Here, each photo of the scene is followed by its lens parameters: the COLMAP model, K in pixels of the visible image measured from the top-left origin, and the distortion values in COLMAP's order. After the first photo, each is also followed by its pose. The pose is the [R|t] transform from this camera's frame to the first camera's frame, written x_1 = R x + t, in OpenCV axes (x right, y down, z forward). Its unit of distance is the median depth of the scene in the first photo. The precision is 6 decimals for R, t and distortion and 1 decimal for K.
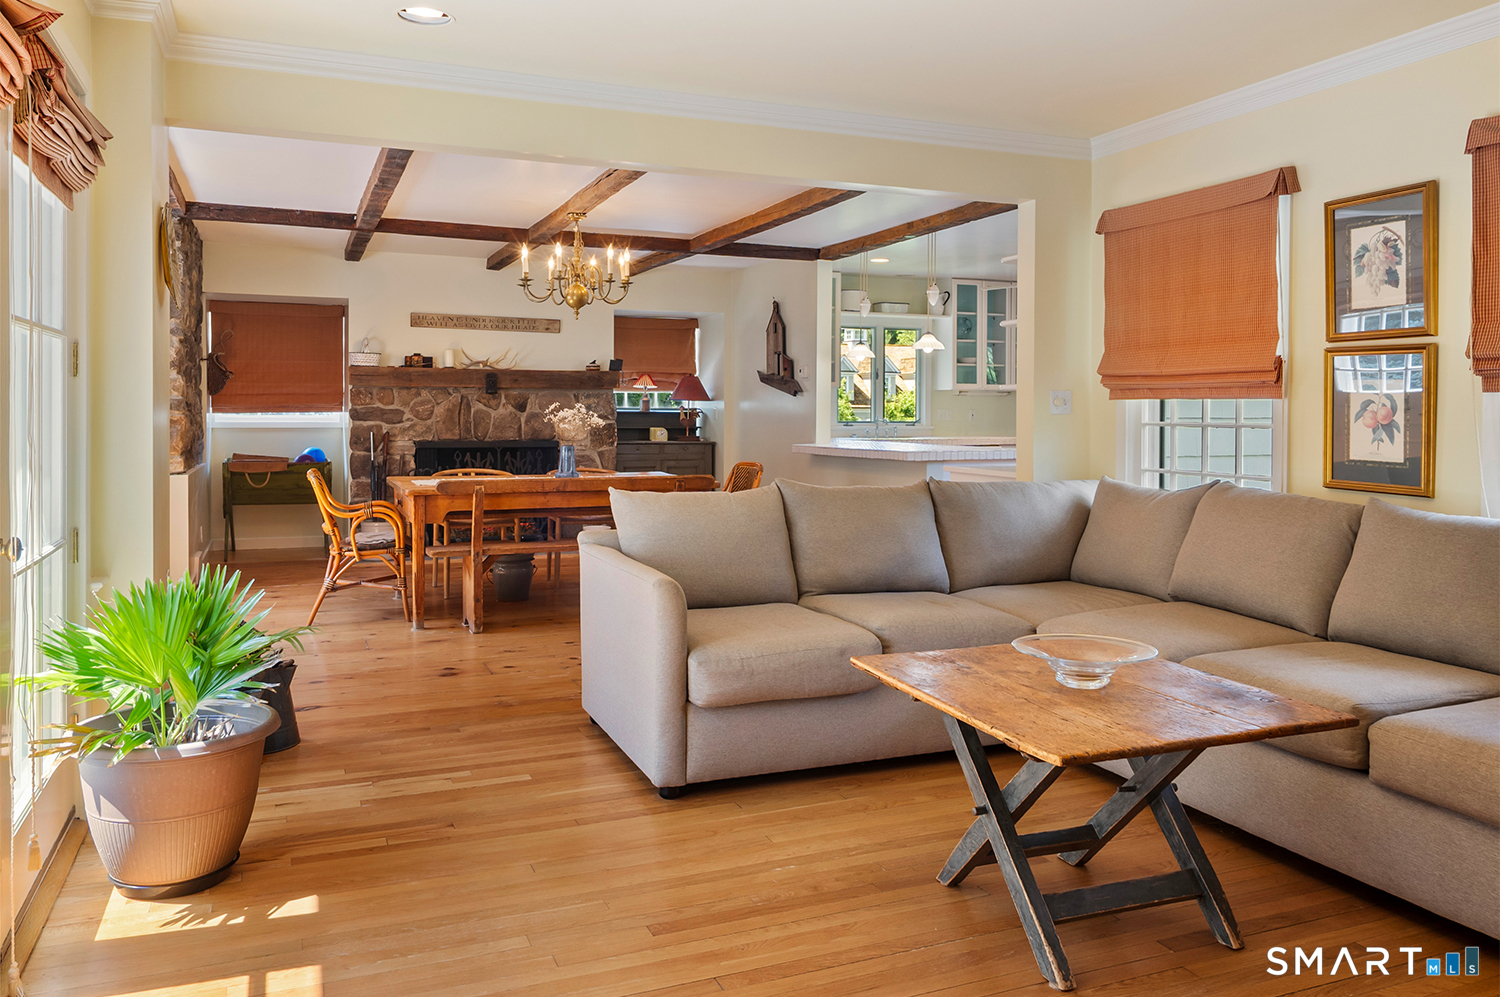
lens RADIAL K [[1118.4, 0, 750.0], [0, 1118.4, 498.5], [0, 0, 1]] dist [0.010467, 0.003041]
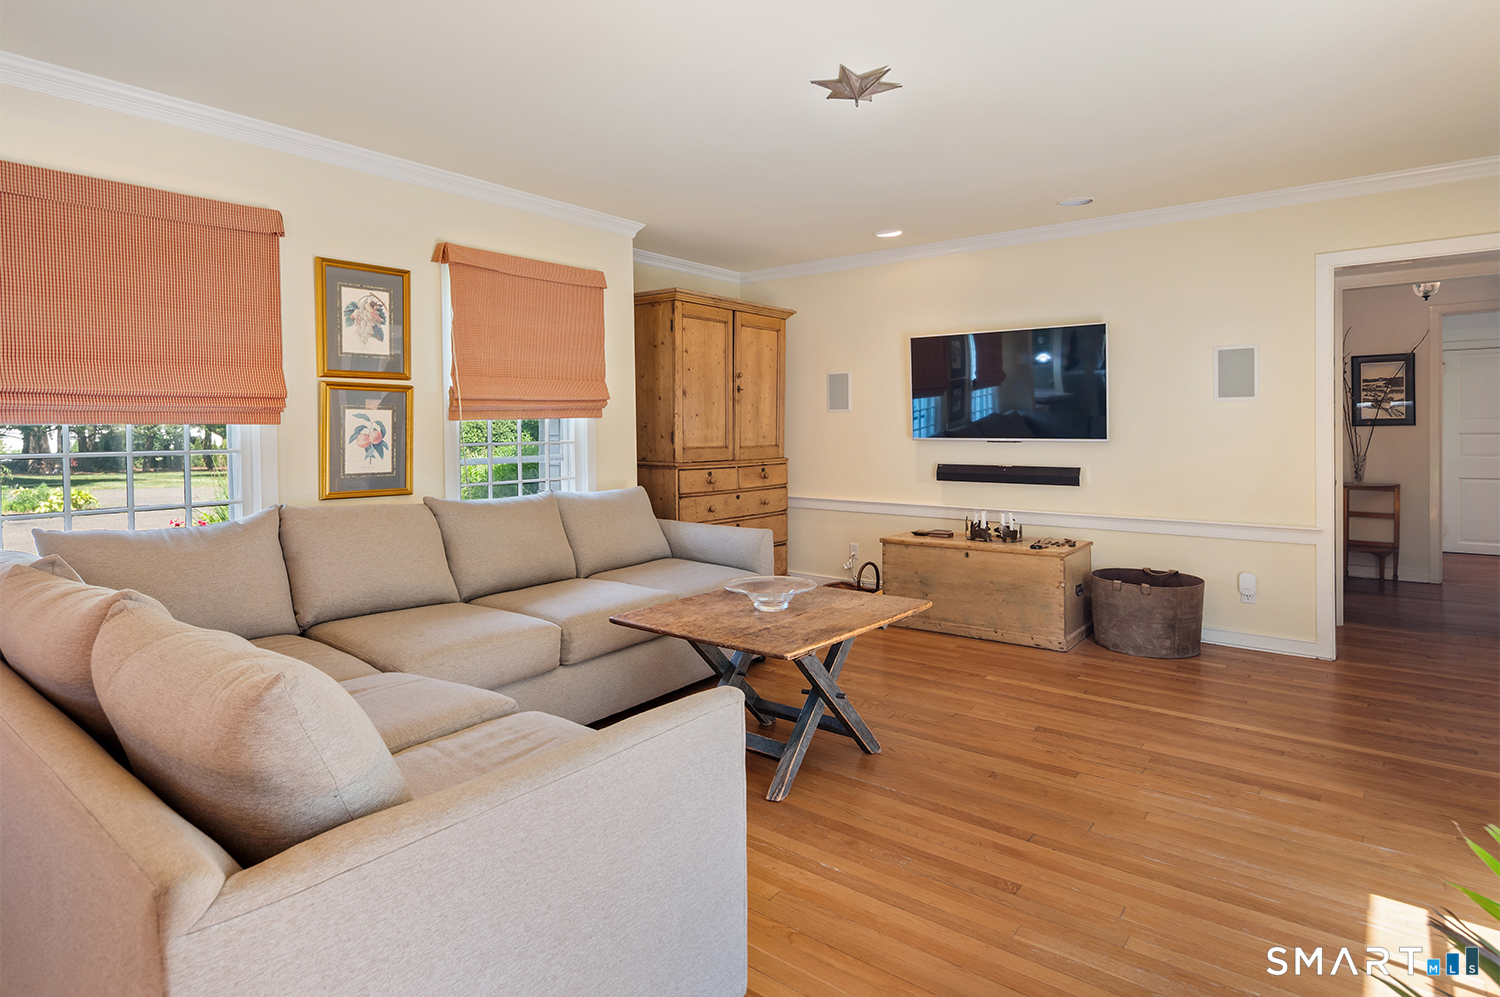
lens RADIAL K [[725.6, 0, 757.2], [0, 725.6, 472.0], [0, 0, 1]] dist [-0.000888, -0.000667]
pose [[-0.455748, -0.056471, 0.888316, -0.395531], [0.077129, 0.991726, 0.102615, -0.087284], [-0.886761, 0.115282, -0.447622, 0.998828]]
